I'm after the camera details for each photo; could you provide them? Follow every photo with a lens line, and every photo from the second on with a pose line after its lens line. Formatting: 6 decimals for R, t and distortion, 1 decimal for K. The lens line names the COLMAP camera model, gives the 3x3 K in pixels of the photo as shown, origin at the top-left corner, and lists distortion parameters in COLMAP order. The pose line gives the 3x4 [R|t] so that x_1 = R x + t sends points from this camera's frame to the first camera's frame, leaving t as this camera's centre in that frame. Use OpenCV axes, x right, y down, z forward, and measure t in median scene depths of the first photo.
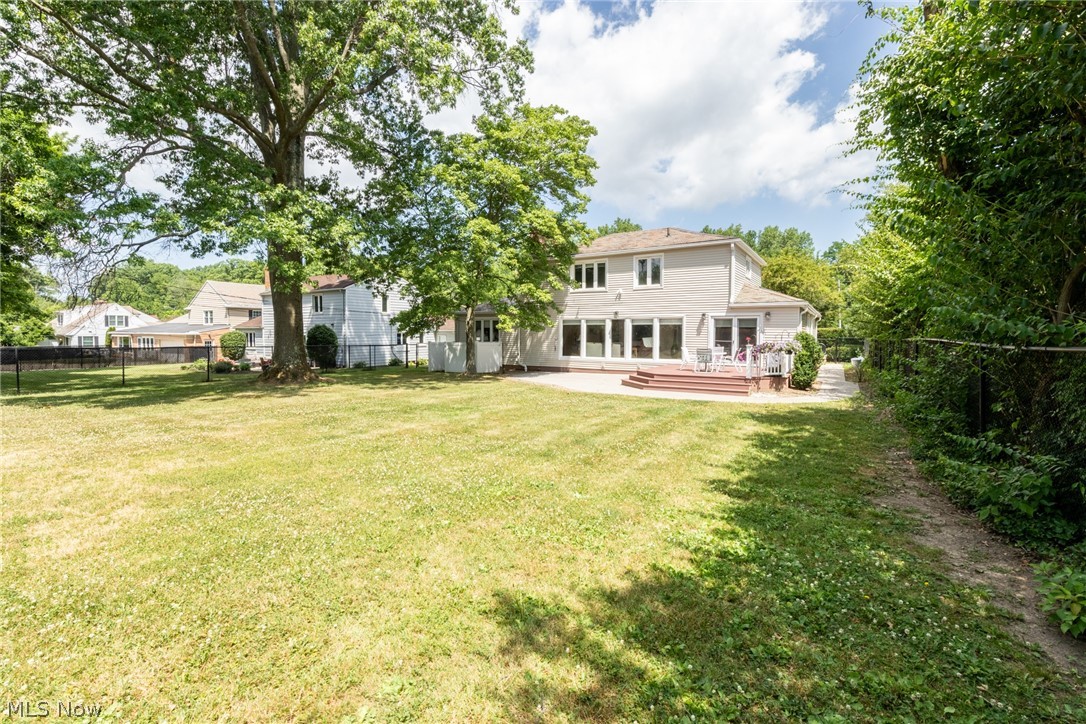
lens RADIAL K [[468.5, 0, 537.4], [0, 468.5, 358.3], [0, 0, 1]] dist [0.001510, 0.000162]
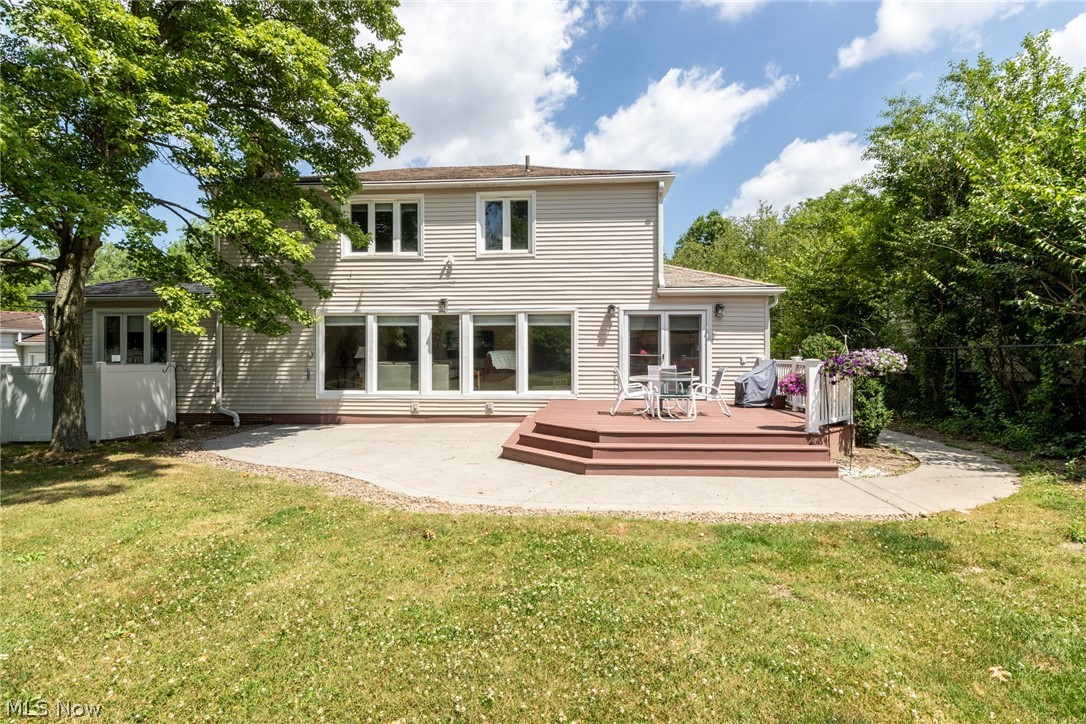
lens RADIAL K [[546.4, 0, 539.9], [0, 546.4, 353.9], [0, 0, 1]] dist [-0.003558, -0.000300]
pose [[0.879561, -0.004325, 0.475766, -0.020410], [0.030046, 0.998468, -0.046470, -0.010918], [-0.474836, 0.055168, 0.878344, 0.444634]]
